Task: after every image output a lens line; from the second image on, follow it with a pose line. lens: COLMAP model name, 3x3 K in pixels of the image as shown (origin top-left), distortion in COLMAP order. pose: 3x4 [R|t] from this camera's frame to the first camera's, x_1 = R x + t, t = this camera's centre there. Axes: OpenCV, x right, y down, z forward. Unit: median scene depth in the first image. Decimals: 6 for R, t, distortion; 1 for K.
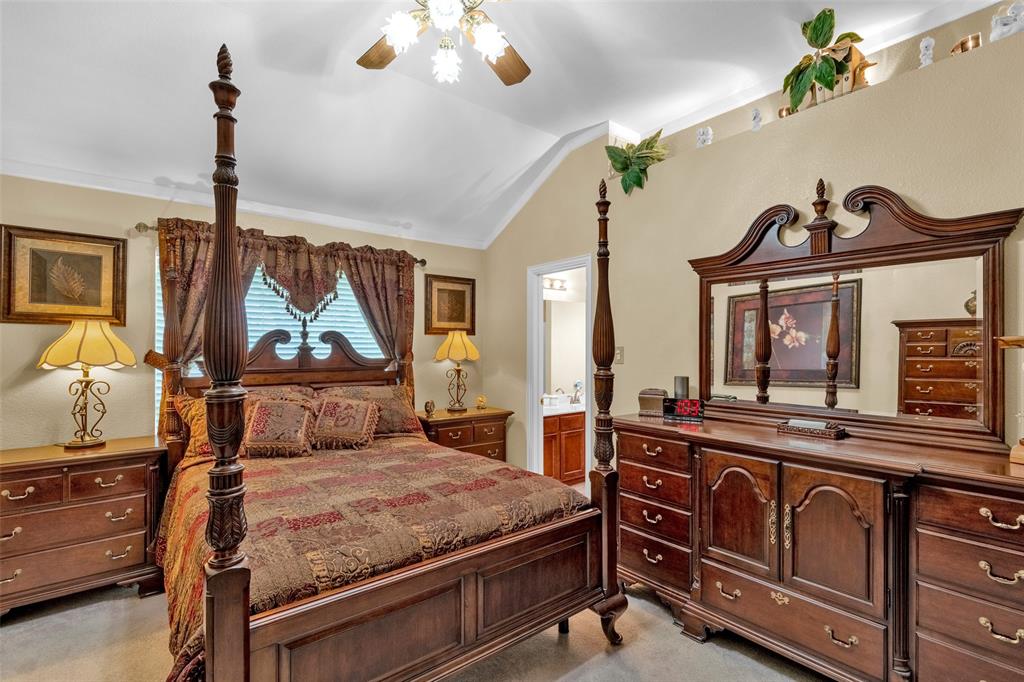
lens RADIAL K [[471.4, 0, 509.8], [0, 471.4, 343.8], [0, 0, 1]] dist [0.015001, -0.005121]
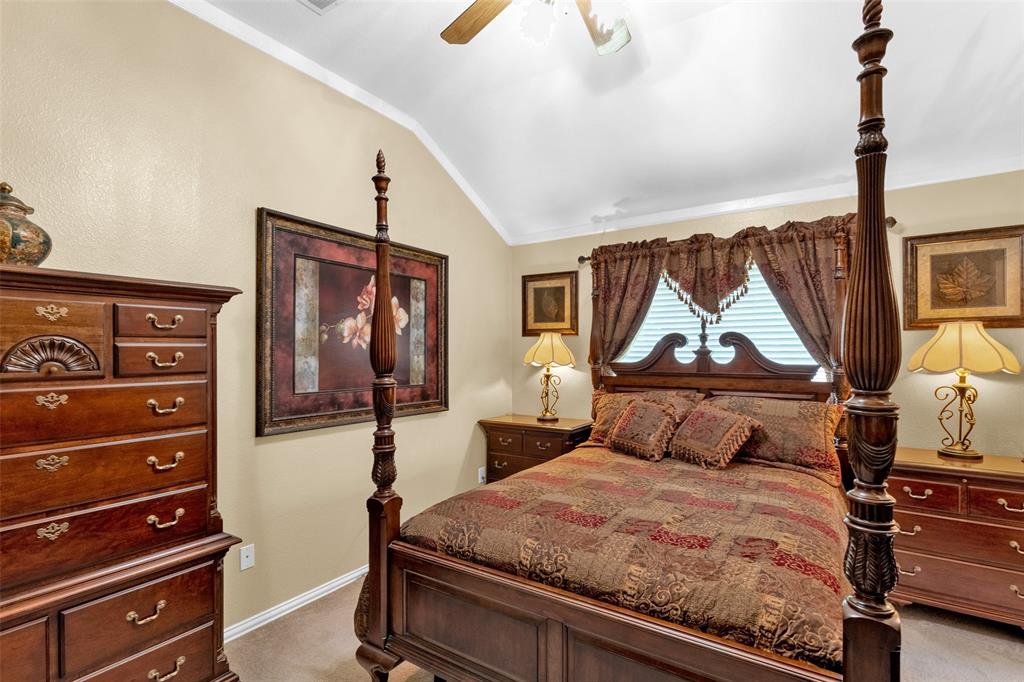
lens RADIAL K [[471.4, 0, 495.5], [0, 471.4, 354.9], [0, 0, 1]] dist [0.015001, -0.005121]
pose [[0.309335, 0.003087, -0.950948, 0.342878], [0.010852, 0.999918, 0.006777, 0.004723], [0.950891, -0.012416, 0.309277, 0.326963]]
